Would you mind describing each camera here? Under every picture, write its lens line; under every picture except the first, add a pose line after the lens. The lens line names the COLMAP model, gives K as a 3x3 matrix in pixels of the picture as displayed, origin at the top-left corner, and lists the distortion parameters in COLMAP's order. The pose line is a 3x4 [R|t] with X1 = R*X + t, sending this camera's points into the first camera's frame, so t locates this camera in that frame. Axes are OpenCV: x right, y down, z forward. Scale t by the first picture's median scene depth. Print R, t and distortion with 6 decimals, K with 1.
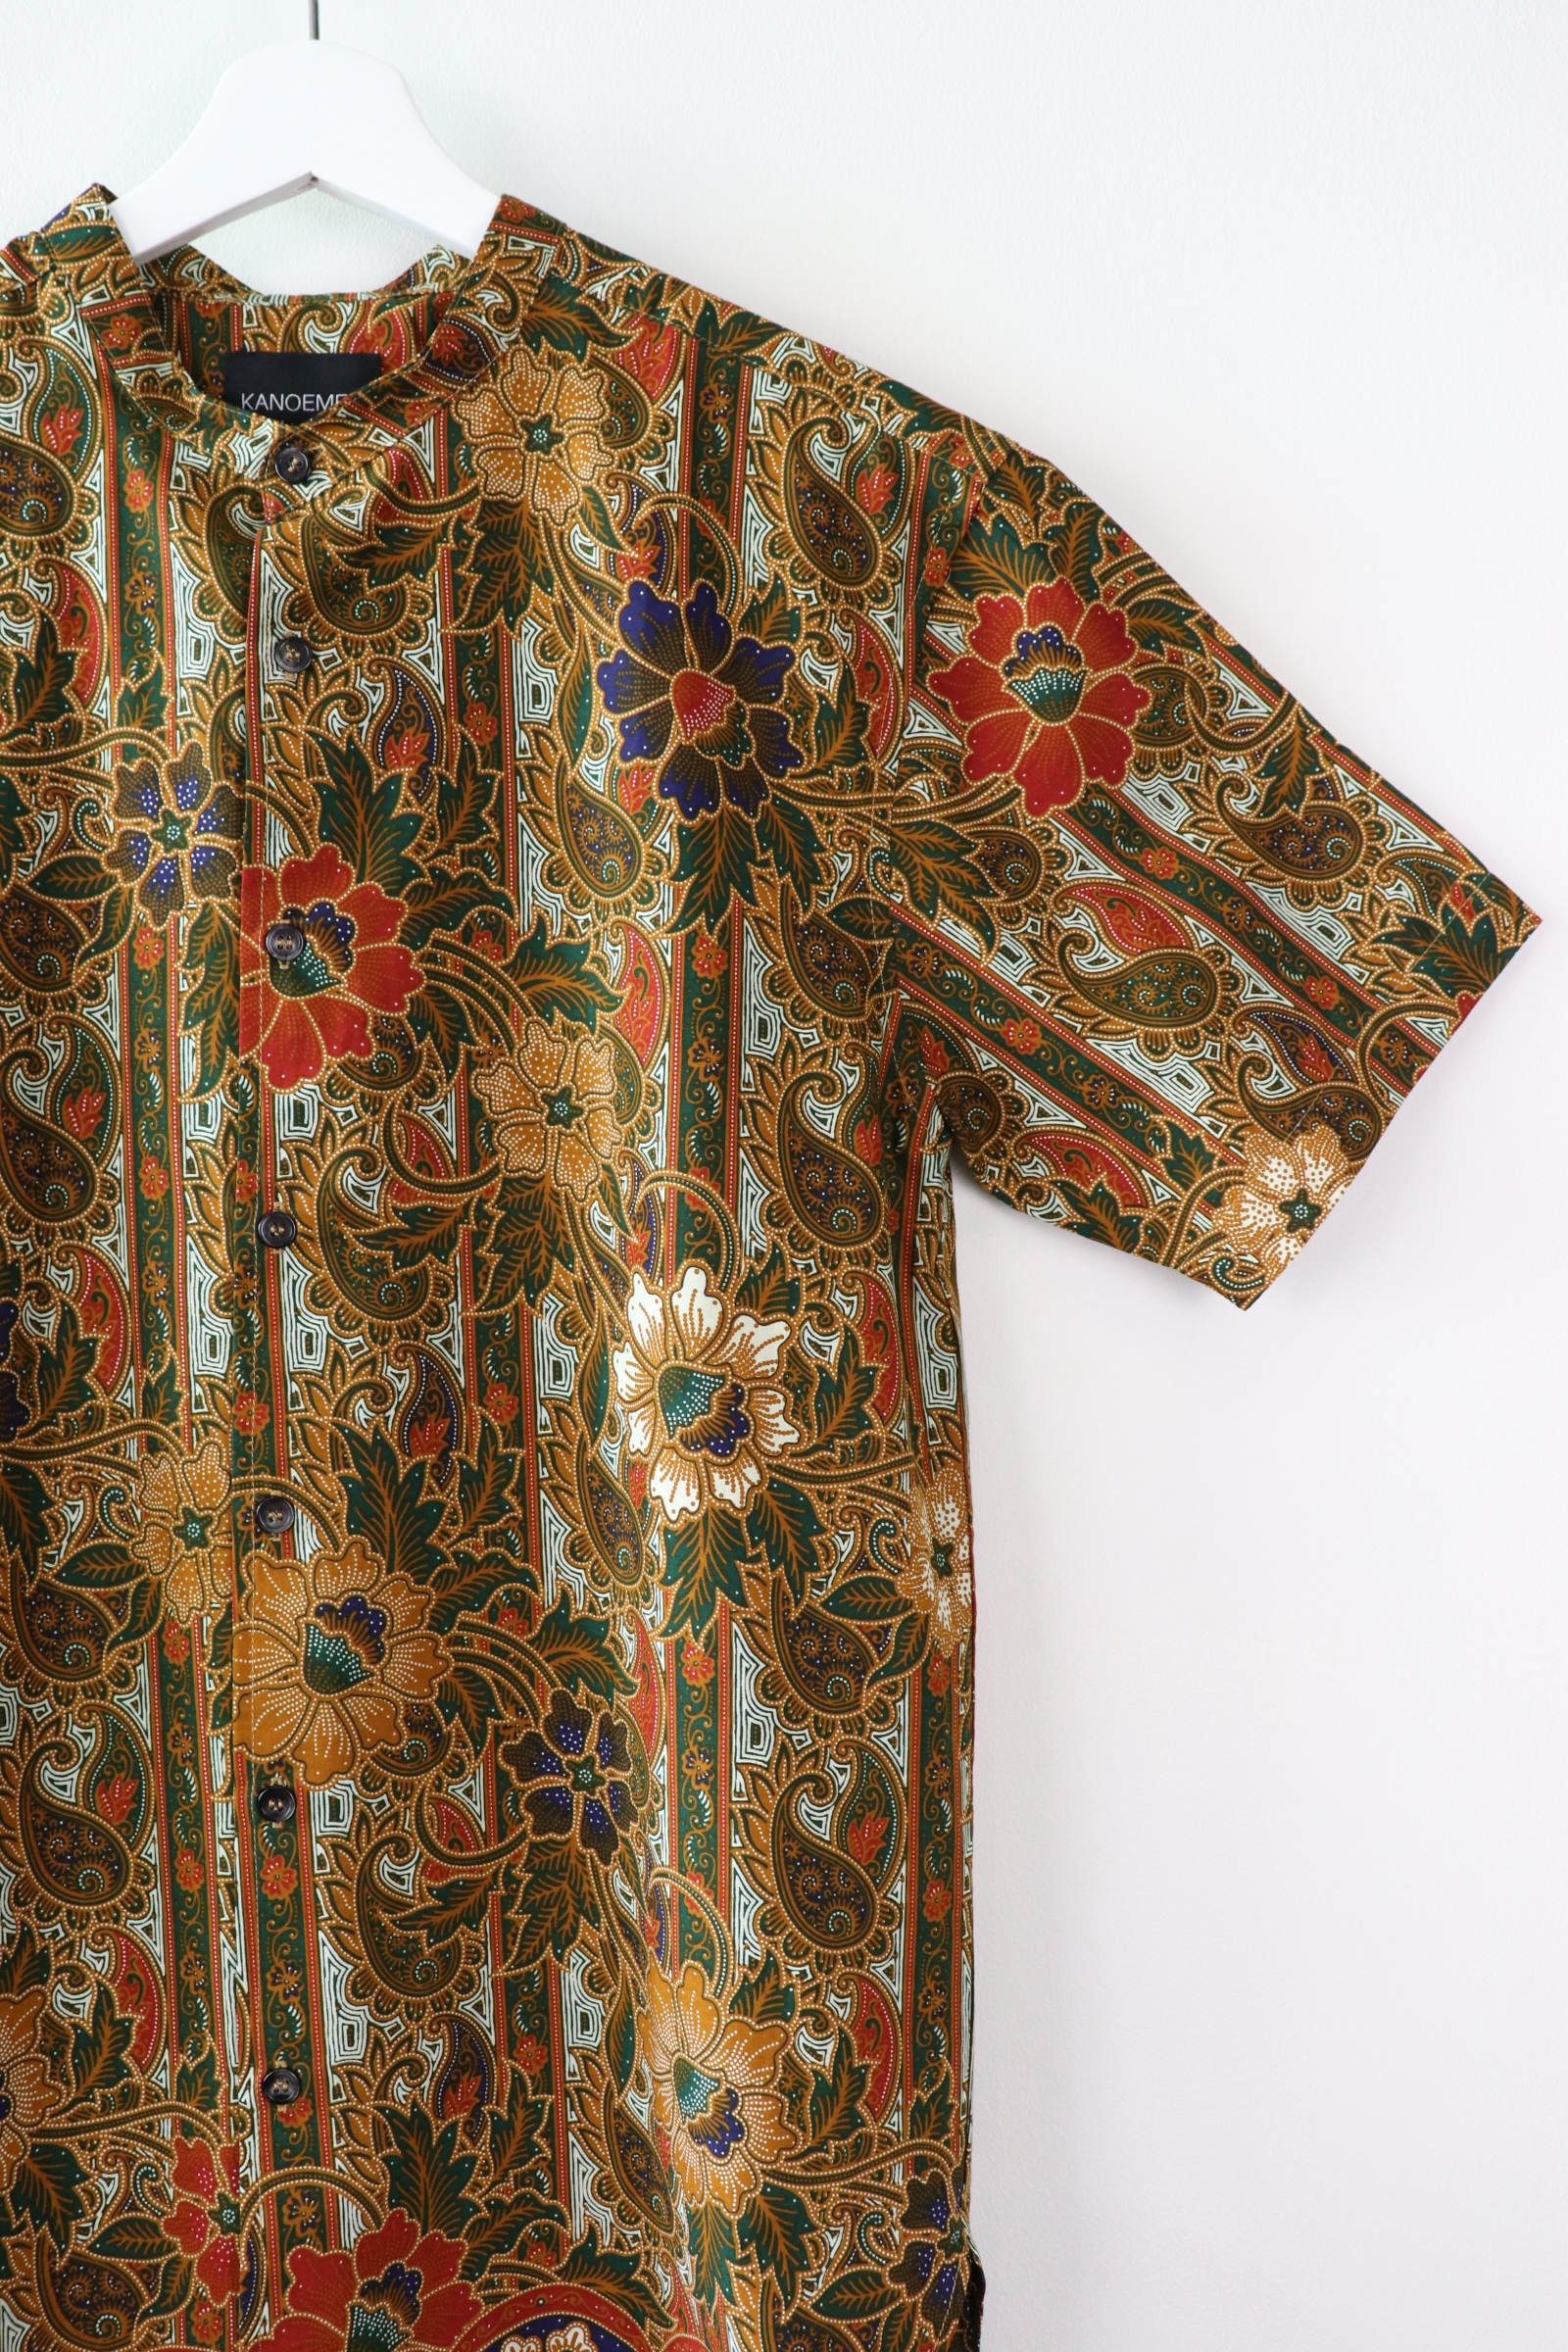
lens RADIAL K [[1981.0, 0, 766.7], [0, 1981.0, 1177.8], [0, 0, 1]] dist [-0.144392, 0.135944]
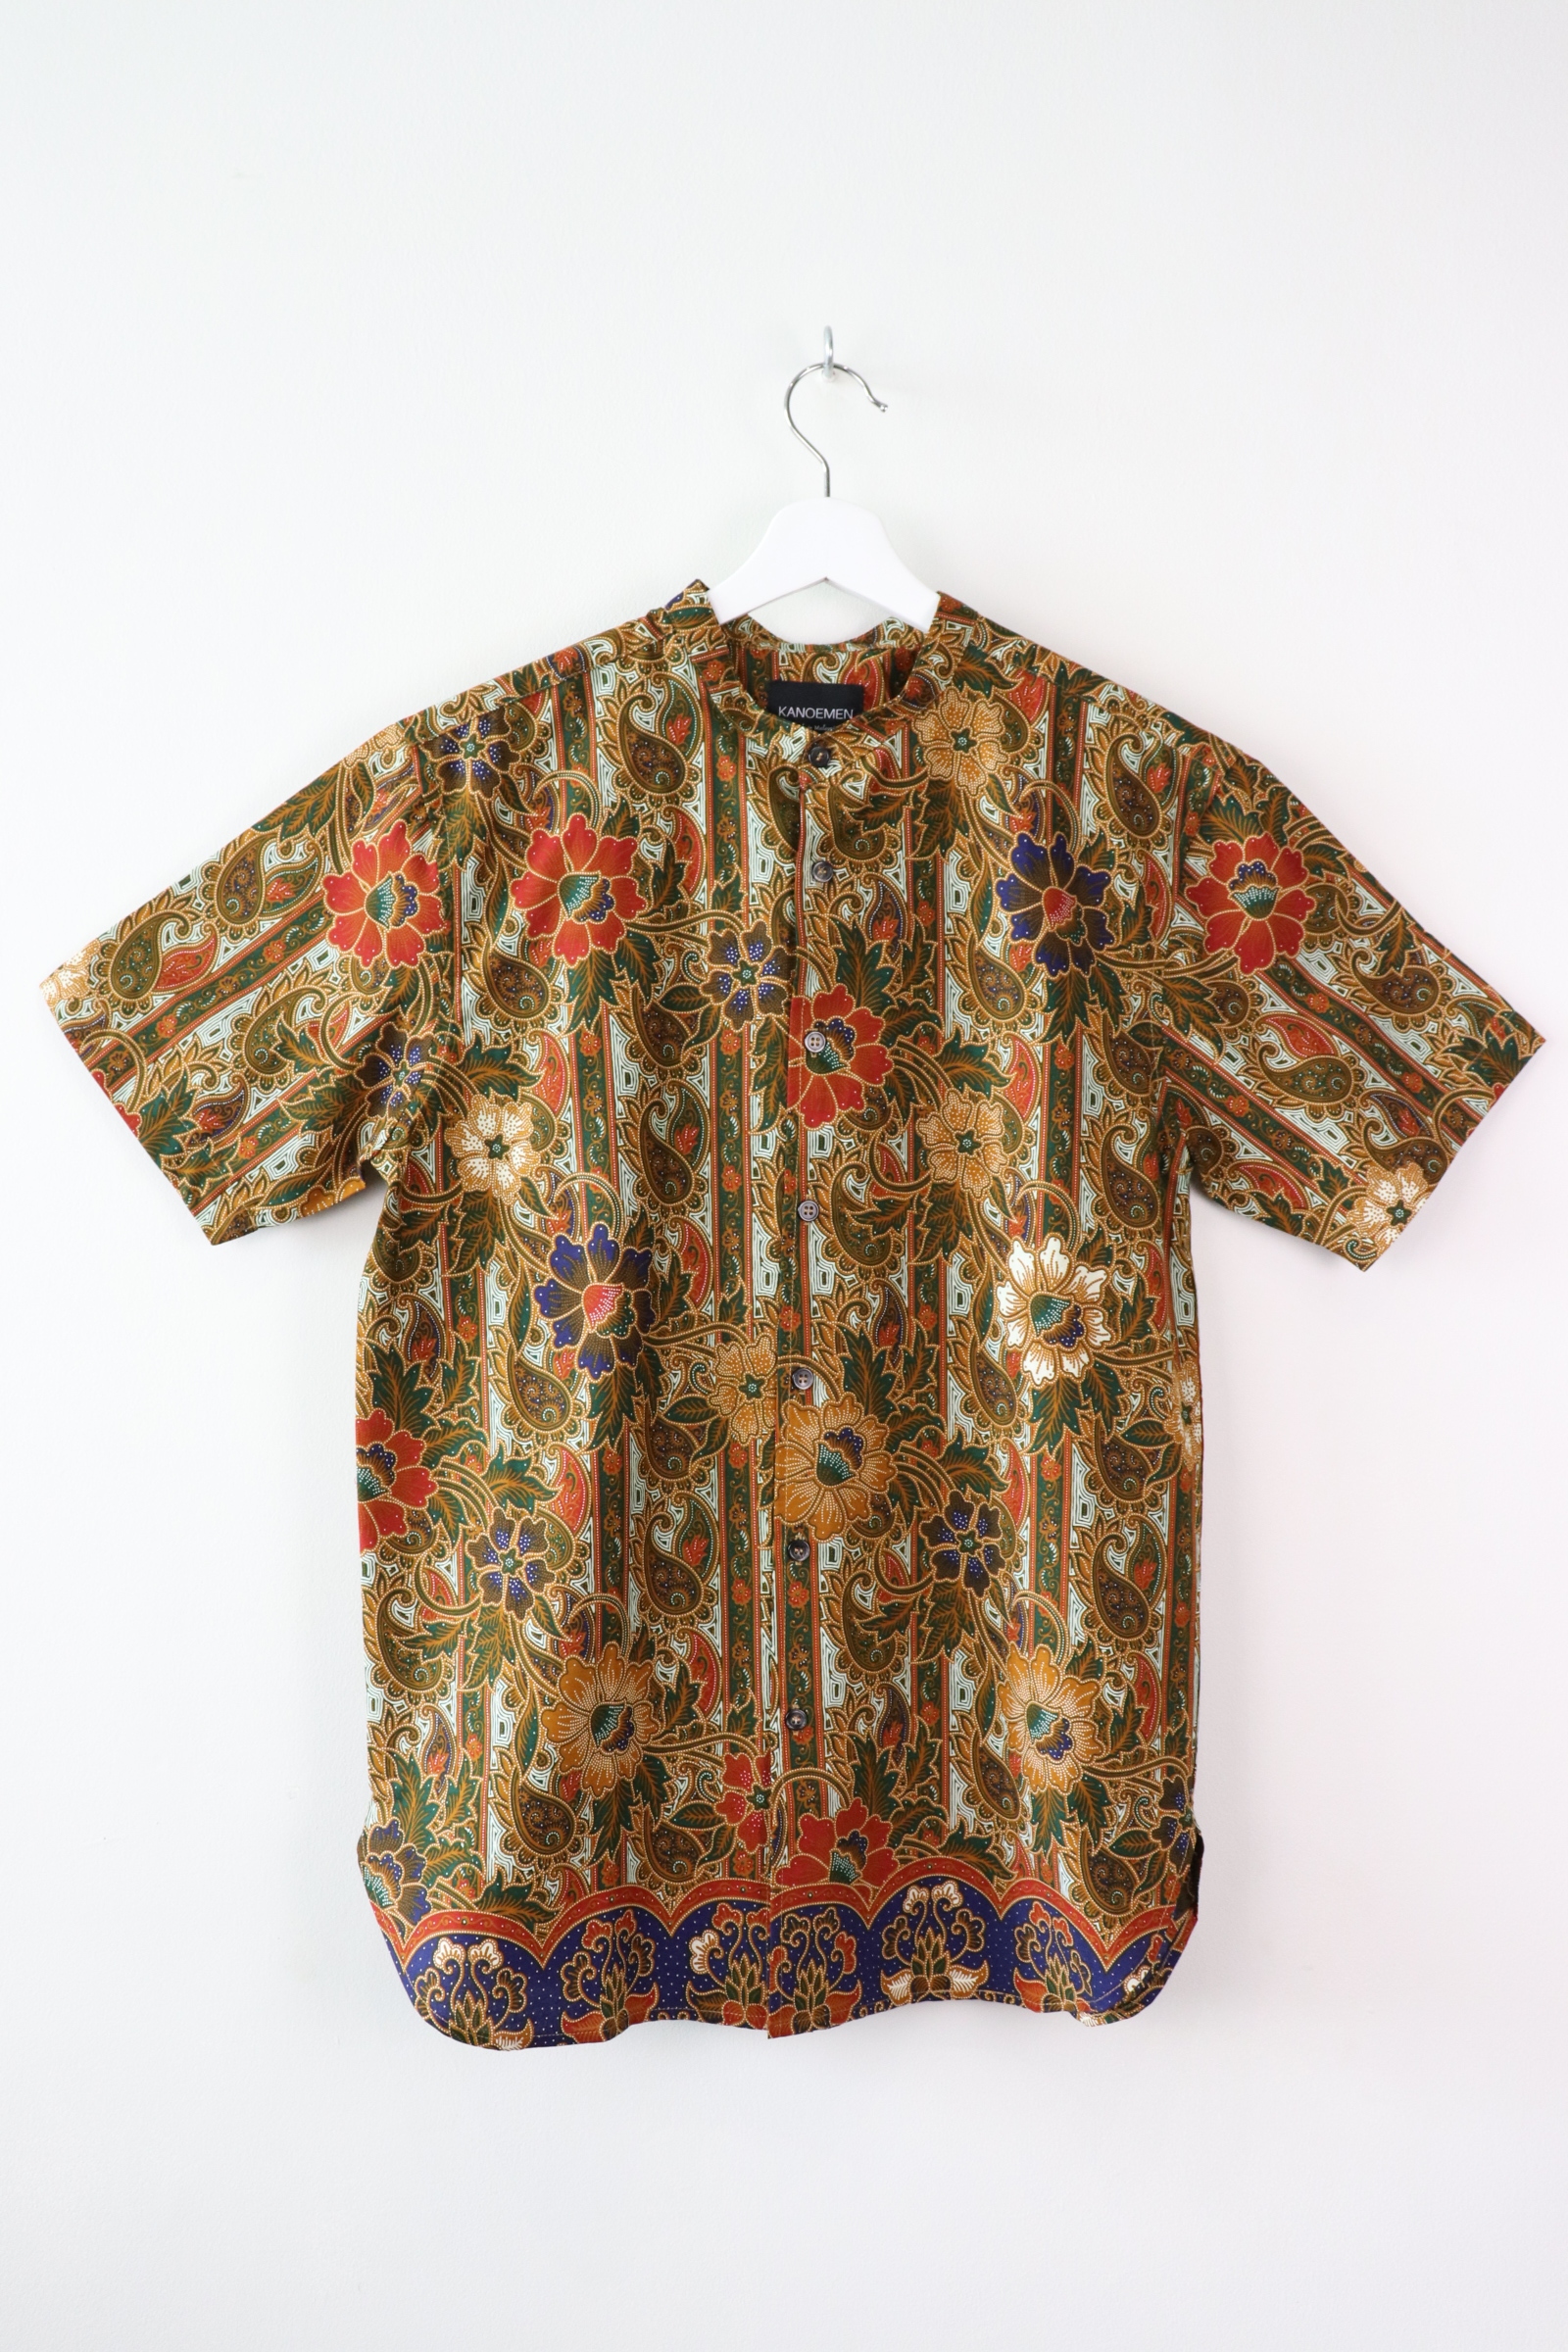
lens RADIAL K [[1981.0, 0, 785.3], [0, 1981.0, 1186.4], [0, 0, 1]] dist [-0.144392, 0.135944]
pose [[0.999768, 0.021147, 0.004175, -0.271885], [-0.021133, 0.999771, -0.003388, 0.011275], [-0.004245, 0.003299, 0.999986, -0.703152]]
